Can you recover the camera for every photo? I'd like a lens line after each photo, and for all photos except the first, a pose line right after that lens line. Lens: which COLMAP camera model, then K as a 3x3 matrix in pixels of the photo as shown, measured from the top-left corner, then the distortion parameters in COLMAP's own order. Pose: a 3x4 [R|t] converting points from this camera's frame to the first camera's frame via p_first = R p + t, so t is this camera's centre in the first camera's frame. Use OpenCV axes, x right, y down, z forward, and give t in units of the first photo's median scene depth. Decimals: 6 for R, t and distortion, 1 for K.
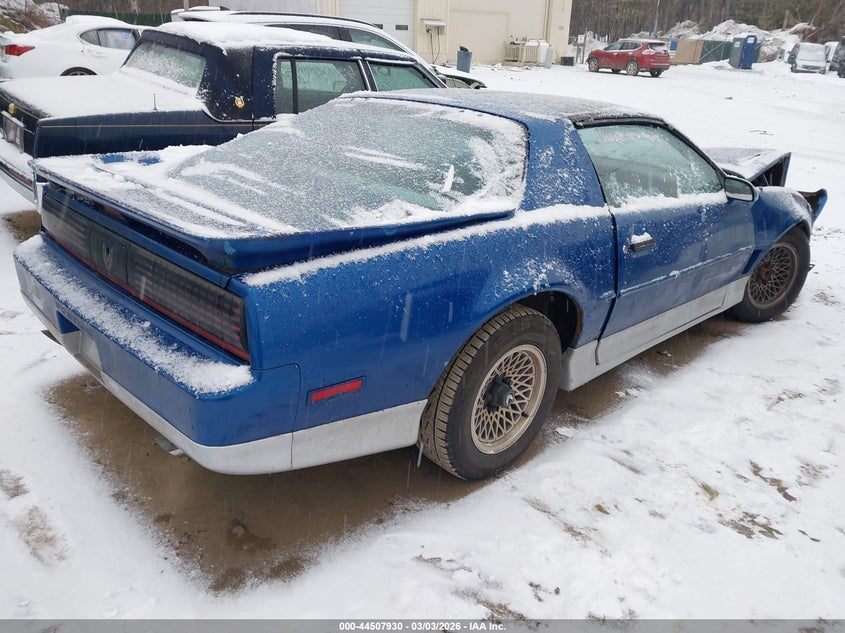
lens RADIAL K [[665.4, 0, 415.7], [0, 665.4, 319.5], [0, 0, 1]] dist [0.011971, 0.000534]
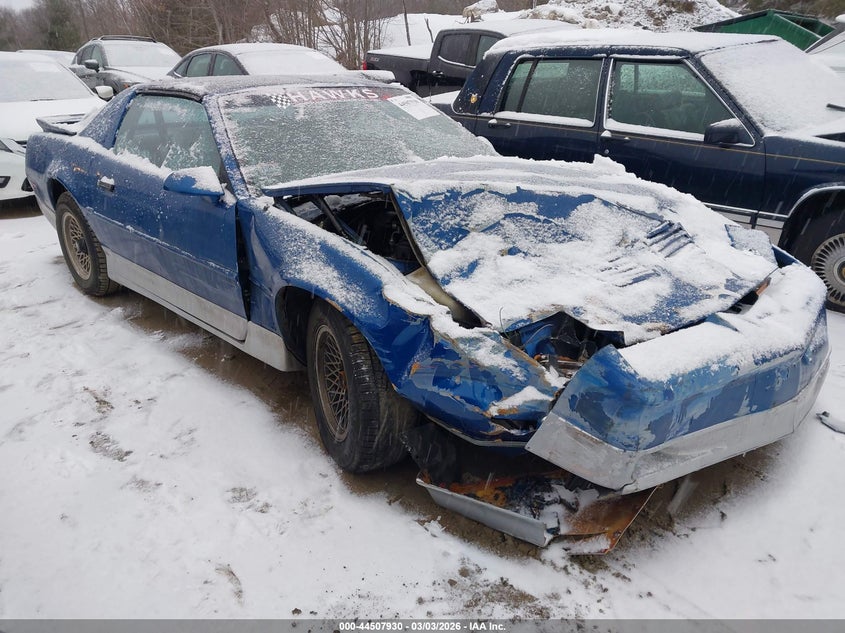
lens RADIAL K [[665.4, 0, 415.7], [0, 665.4, 319.5], [0, 0, 1]] dist [0.011971, 0.000534]
pose [[0.000590, 0.313275, -0.949662, 0.943111], [-0.365428, 0.884051, 0.291404, -0.273878], [0.930839, 0.346861, 0.115001, 0.864142]]
